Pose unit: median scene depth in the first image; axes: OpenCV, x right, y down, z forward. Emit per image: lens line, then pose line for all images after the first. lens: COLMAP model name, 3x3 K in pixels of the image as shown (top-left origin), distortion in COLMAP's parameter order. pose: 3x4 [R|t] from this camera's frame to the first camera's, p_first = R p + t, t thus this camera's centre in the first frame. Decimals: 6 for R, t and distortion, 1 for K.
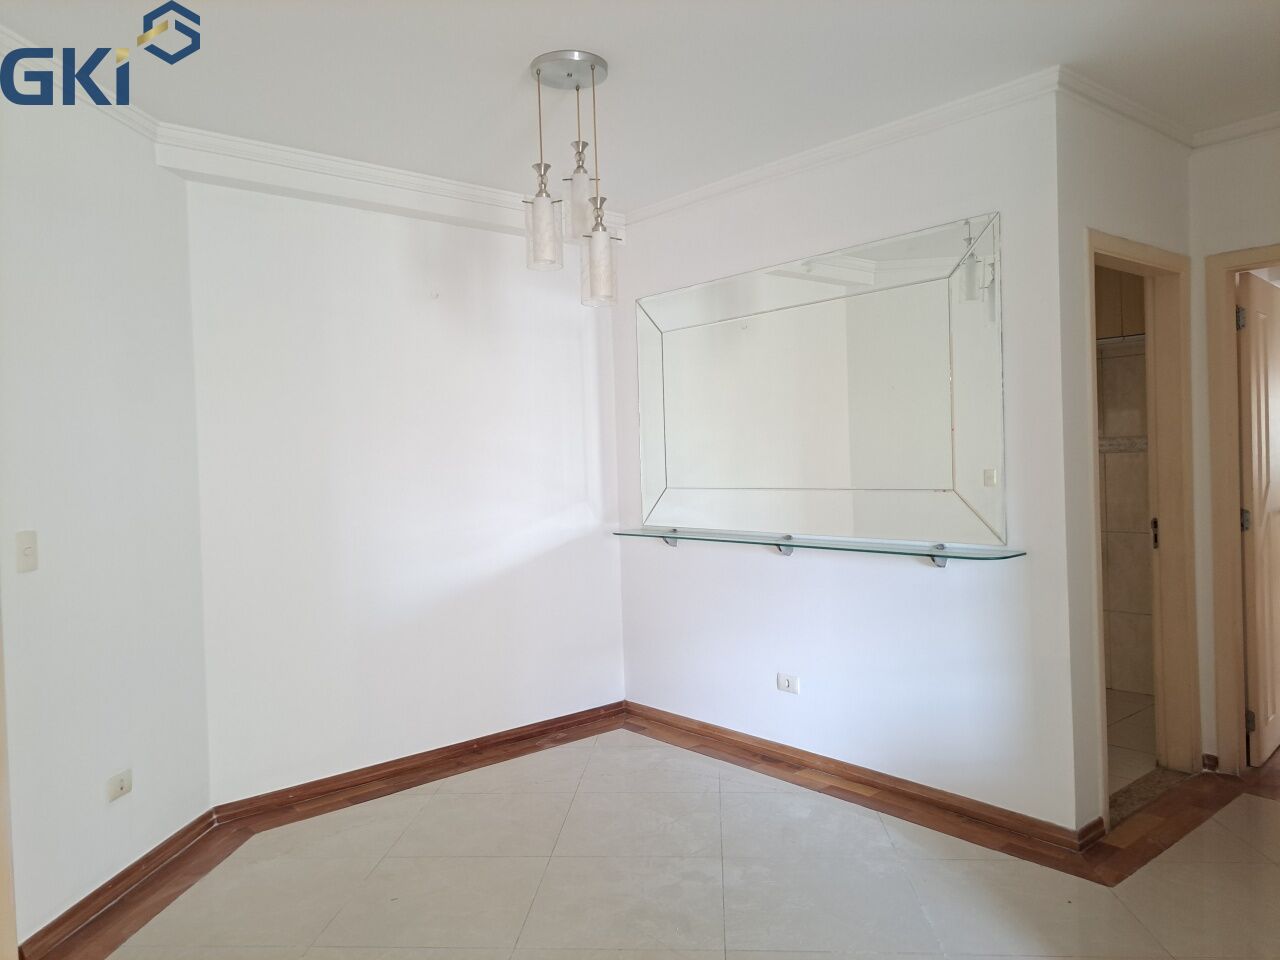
lens RADIAL K [[913.6, 0, 640.0], [0, 913.6, 480.0], [0, 0, 1]] dist [0.061587, -0.046999]
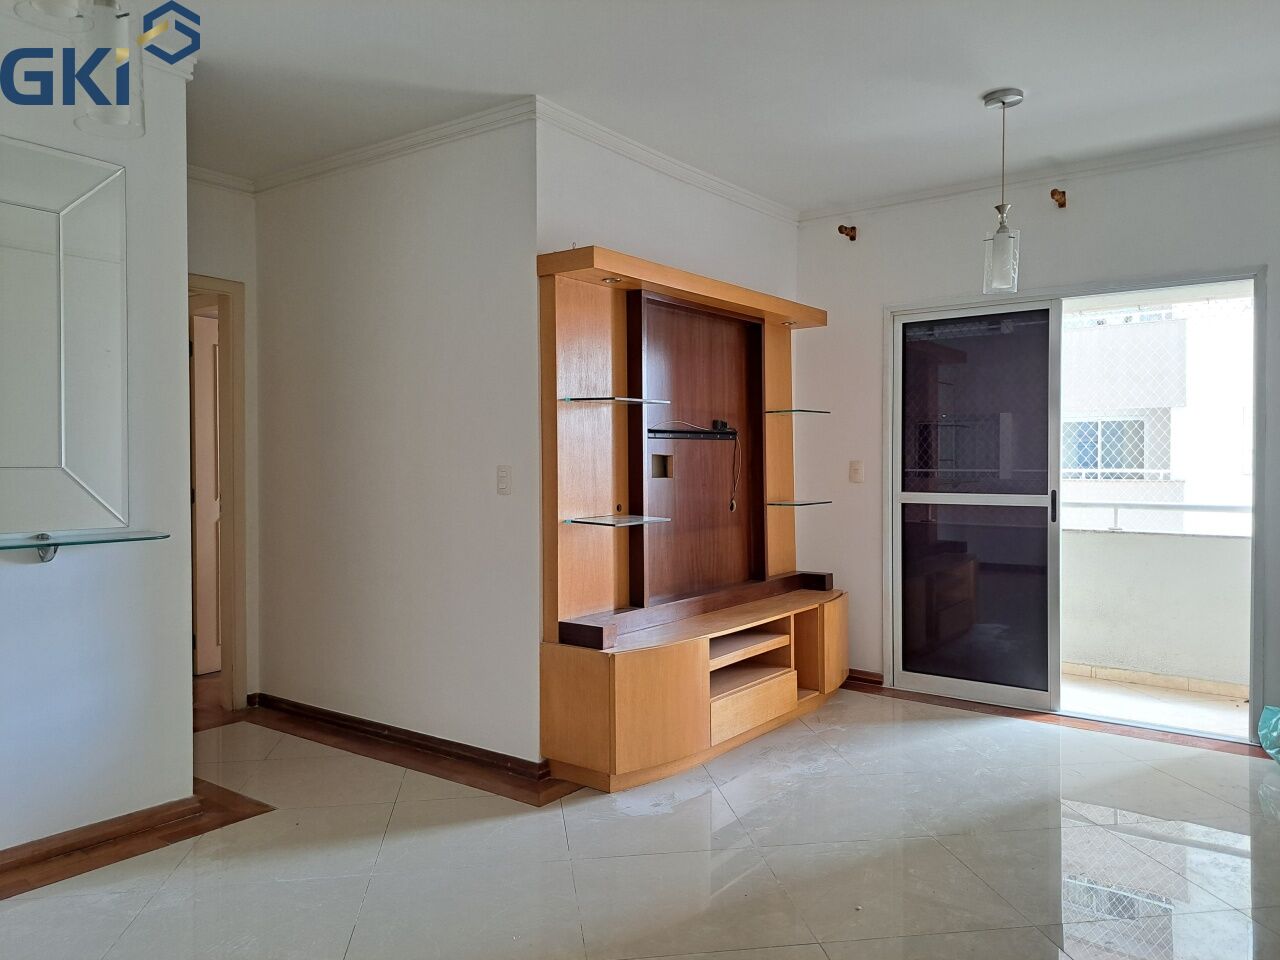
lens RADIAL K [[913.6, 0, 640.0], [0, 913.6, 480.0], [0, 0, 1]] dist [0.061587, -0.046999]
pose [[-0.231846, 0.016614, 0.972611, -0.520077], [0.028301, 0.999546, -0.010328, 0.040222], [-0.972341, 0.025131, -0.232211, 0.590419]]
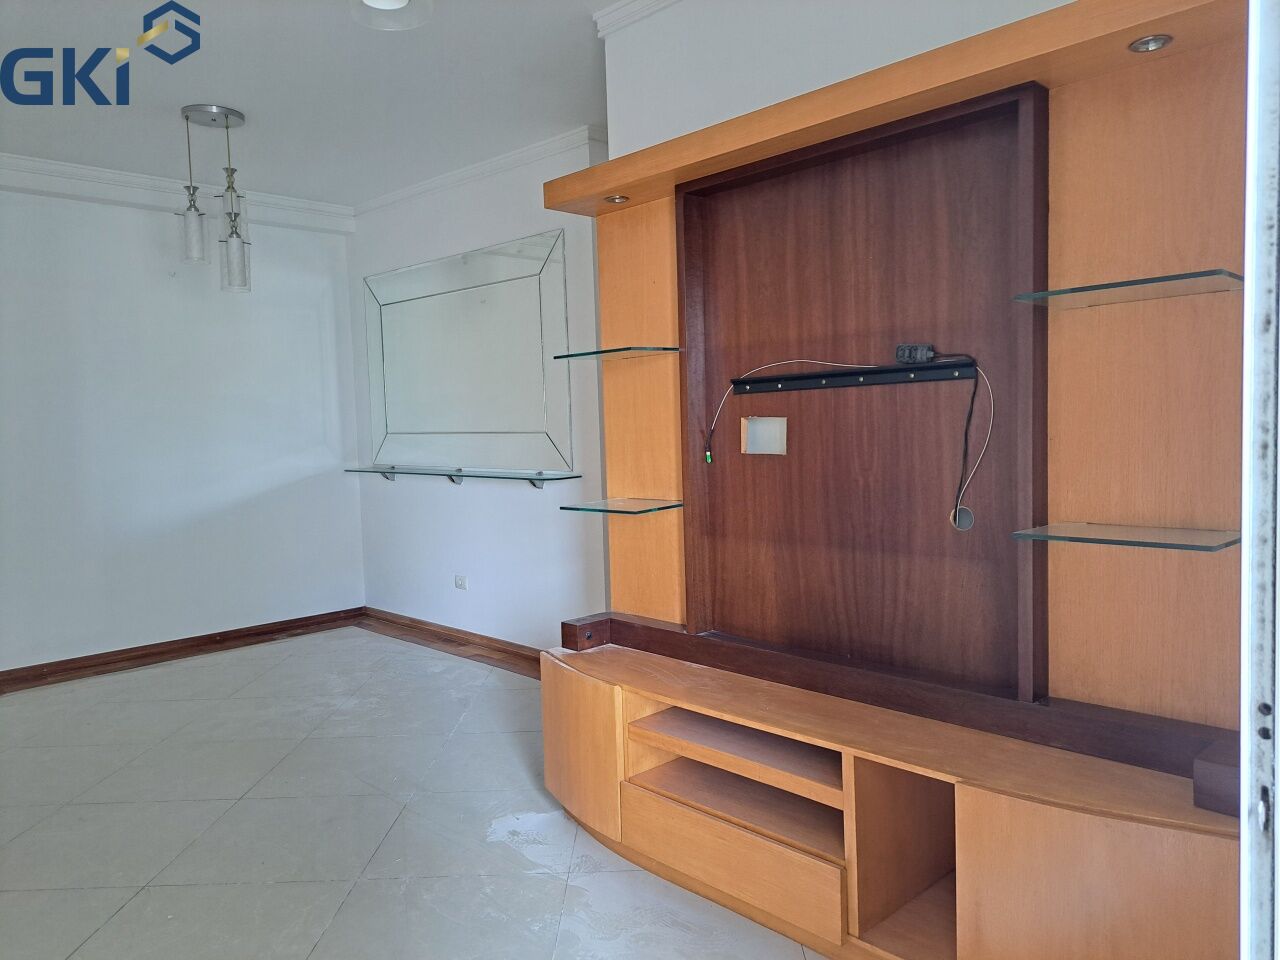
lens RADIAL K [[881.9, 0, 642.3], [0, 881.9, 483.6], [0, 0, 1]] dist [-0.002777, -0.004071]
pose [[0.994357, -0.004639, 0.105988, 0.295870], [-0.000948, 0.998615, 0.052607, 0.016630], [-0.106085, -0.052411, 0.992975, -0.268228]]
